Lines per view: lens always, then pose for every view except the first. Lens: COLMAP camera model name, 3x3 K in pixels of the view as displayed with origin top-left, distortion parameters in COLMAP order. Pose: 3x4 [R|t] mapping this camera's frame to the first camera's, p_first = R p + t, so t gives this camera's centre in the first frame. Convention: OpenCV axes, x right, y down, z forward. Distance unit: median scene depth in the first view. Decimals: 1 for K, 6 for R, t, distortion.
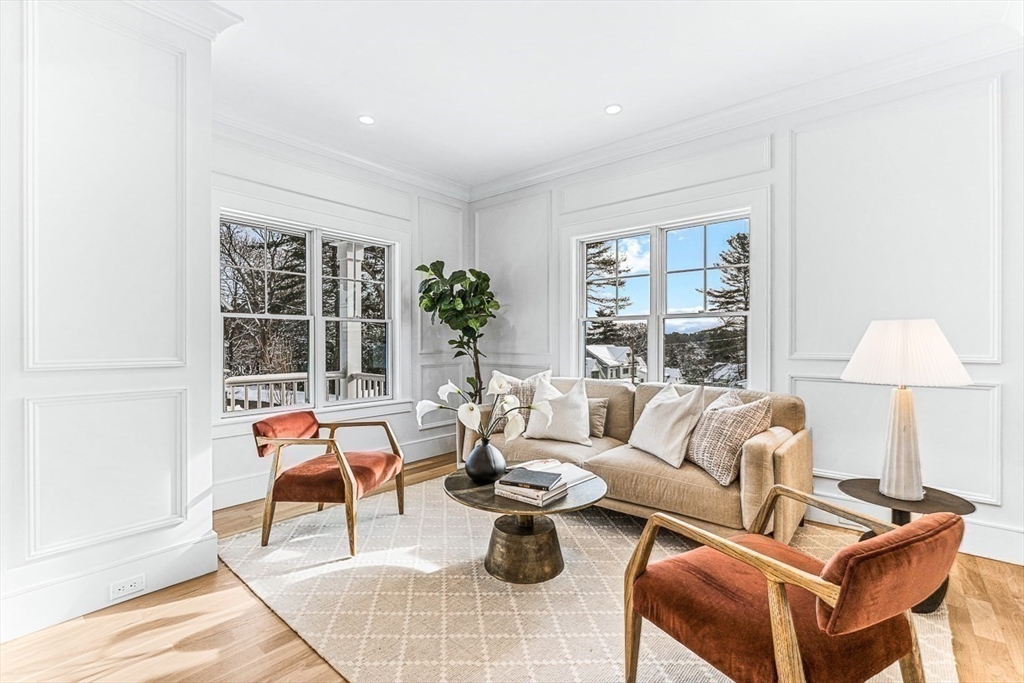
lens RADIAL K [[456.3, 0, 512.0], [0, 456.3, 341.5], [0, 0, 1]] dist [0.000111, -0.000161]
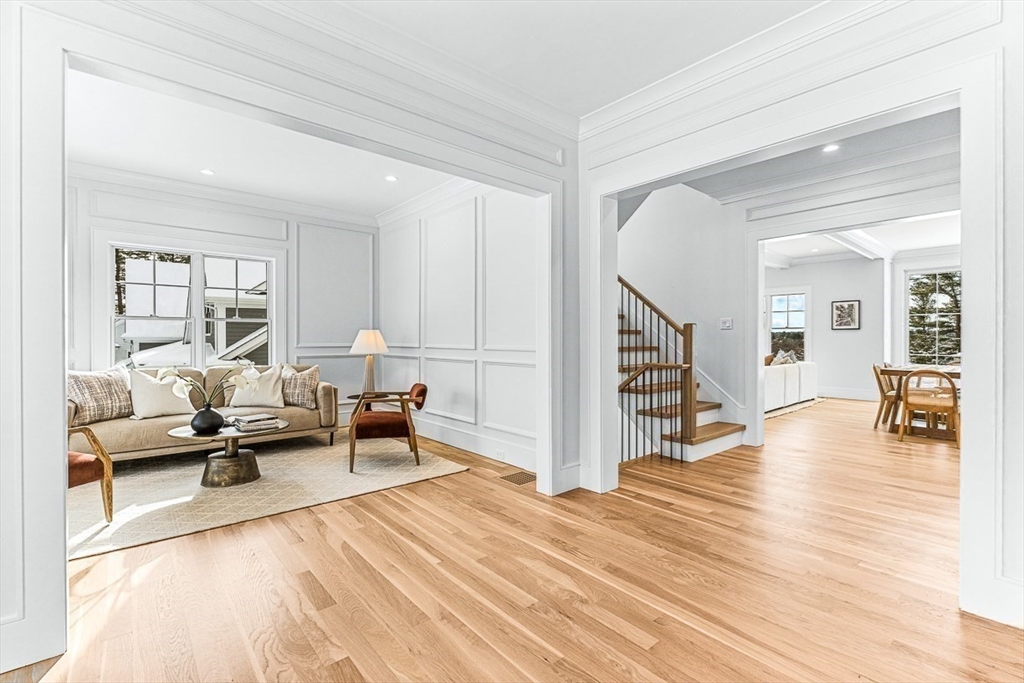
lens RADIAL K [[456.3, 0, 512.0], [0, 456.3, 341.5], [0, 0, 1]] dist [0.000111, -0.000161]
pose [[0.166652, -0.008302, 0.985981, -1.366986], [0.002530, 0.999965, 0.007992, 0.003410], [-0.986013, 0.001163, 0.166667, -0.208039]]
